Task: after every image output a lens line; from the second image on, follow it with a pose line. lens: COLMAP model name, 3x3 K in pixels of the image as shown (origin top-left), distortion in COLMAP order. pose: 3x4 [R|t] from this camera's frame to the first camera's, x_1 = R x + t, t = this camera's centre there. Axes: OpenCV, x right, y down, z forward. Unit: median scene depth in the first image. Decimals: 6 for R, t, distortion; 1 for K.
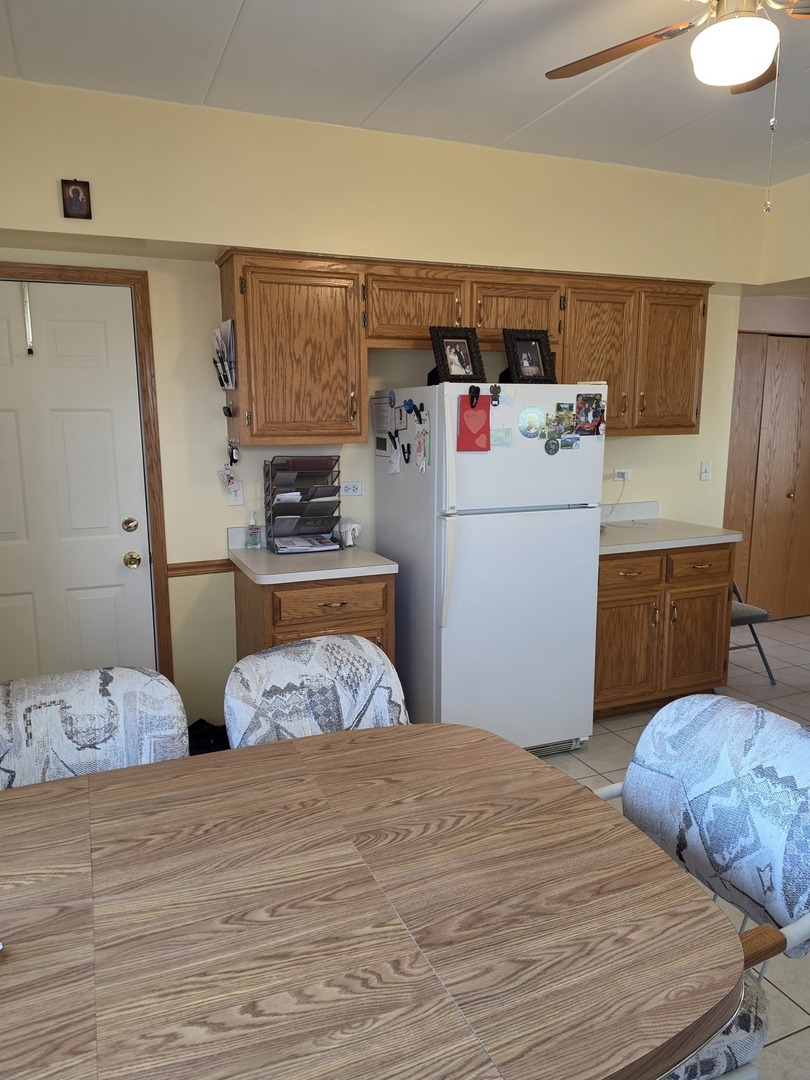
lens RADIAL K [[743.6, 0, 406.6], [0, 743.6, 537.4], [0, 0, 1]] dist [0.052487, -0.053833]
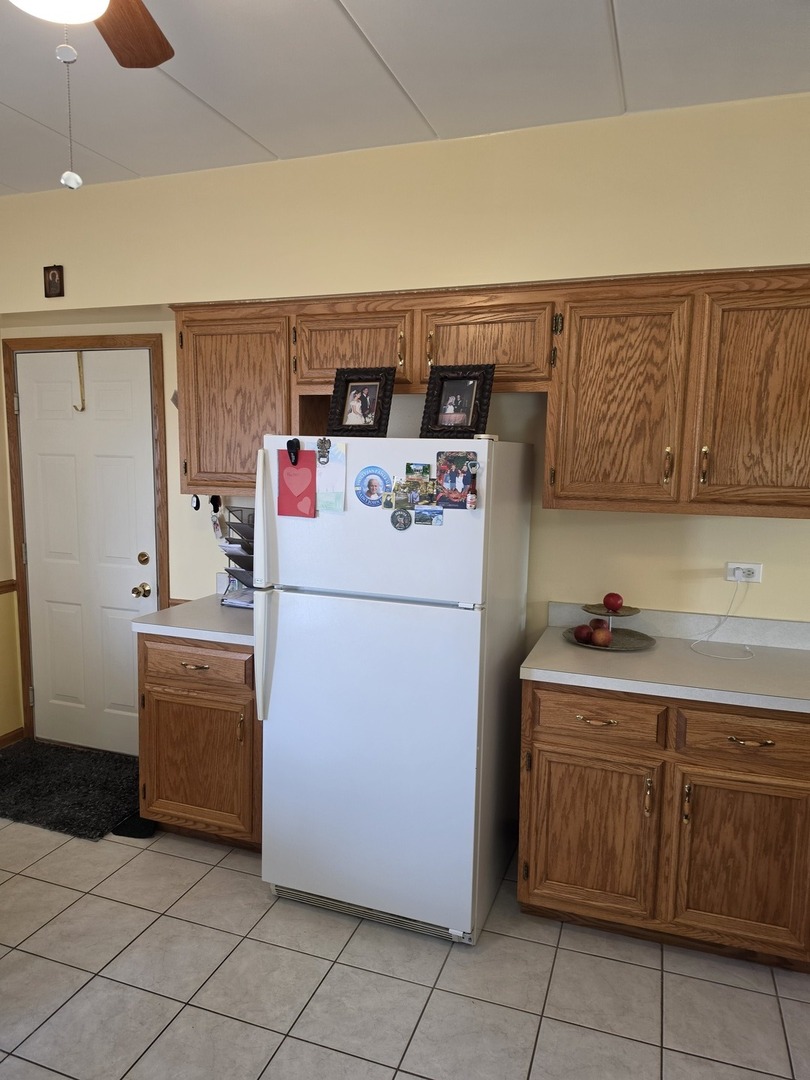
lens RADIAL K [[743.6, 0, 401.5], [0, 743.6, 544.1], [0, 0, 1]] dist [0.052487, -0.053833]
pose [[0.748193, 0.101265, -0.655707, 0.565171], [-0.131302, 0.991337, 0.003276, -0.082418], [0.650359, 0.083645, 0.755008, 0.362502]]
